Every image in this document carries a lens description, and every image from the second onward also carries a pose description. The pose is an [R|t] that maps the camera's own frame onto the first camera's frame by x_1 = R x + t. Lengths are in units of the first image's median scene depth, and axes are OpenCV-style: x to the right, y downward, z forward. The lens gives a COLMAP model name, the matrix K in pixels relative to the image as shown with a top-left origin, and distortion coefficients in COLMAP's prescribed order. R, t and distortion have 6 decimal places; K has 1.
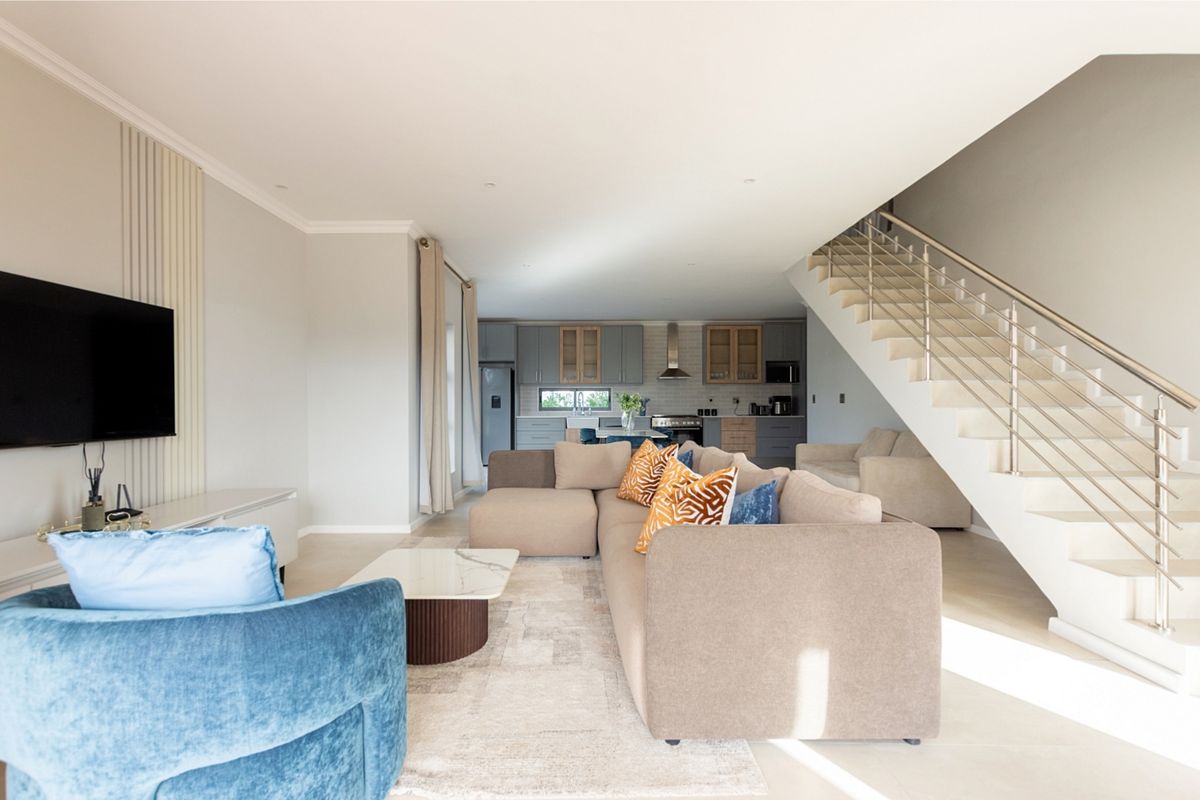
lens RADIAL K [[516.9, 0, 598.9], [0, 516.9, 401.2], [0, 0, 1]] dist [0.001014, 0.000122]
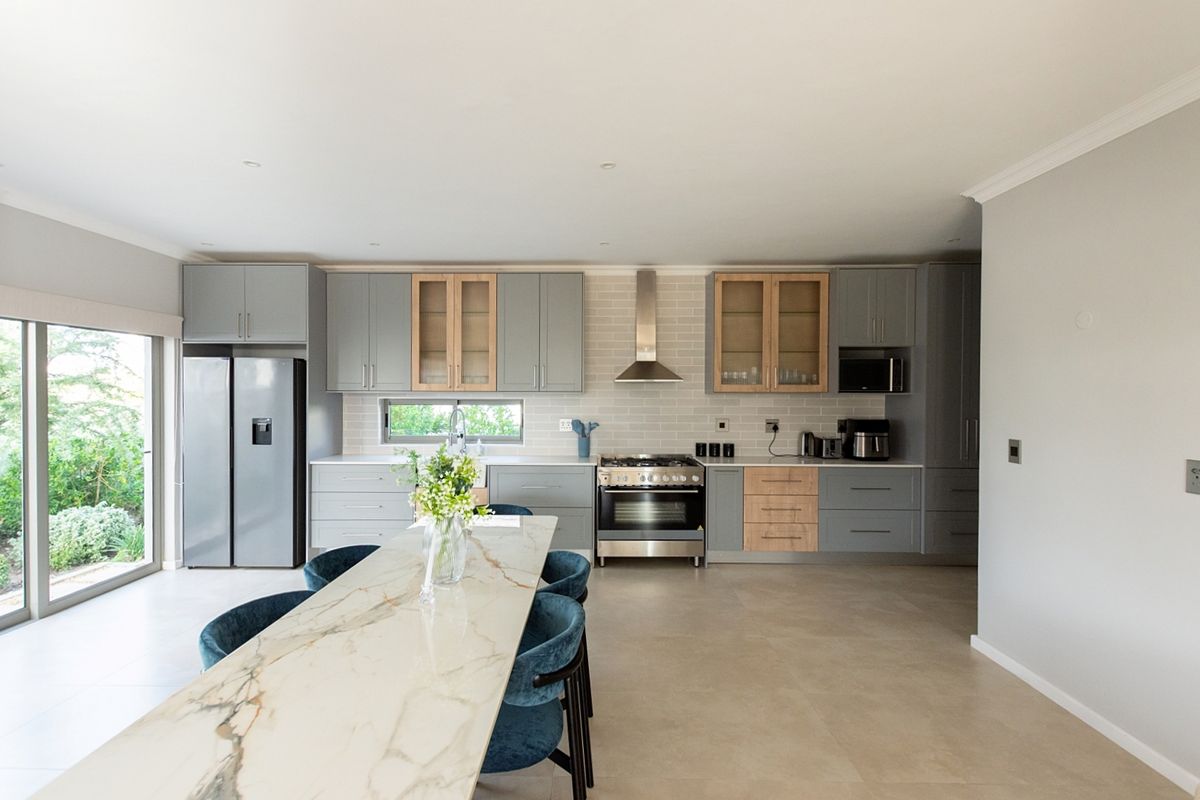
lens RADIAL K [[516.9, 0, 601.6], [0, 516.9, 396.2], [0, 0, 1]] dist [0.001014, 0.000122]
pose [[0.999982, 0.005768, 0.001609, 0.101798], [-0.005790, 0.999888, 0.013816, -0.036971], [-0.001529, -0.013825, 0.999903, 0.512898]]
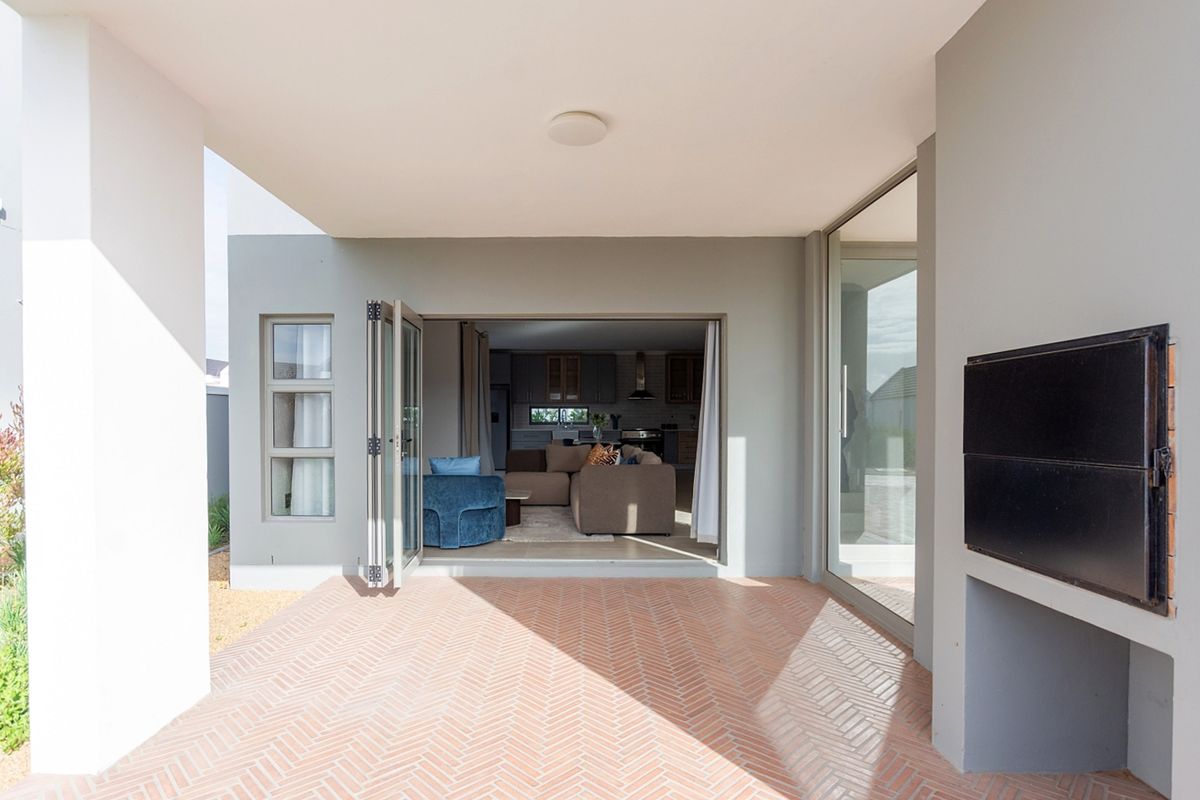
lens RADIAL K [[638.1, 0, 594.3], [0, 638.1, 409.0], [0, 0, 1]] dist [0.000304, 0.000002]
pose [[0.999981, 0.002924, 0.005386, 0.027603], [-0.002906, 0.999990, -0.003334, -0.014081], [-0.005395, 0.003318, 0.999980, -0.496752]]
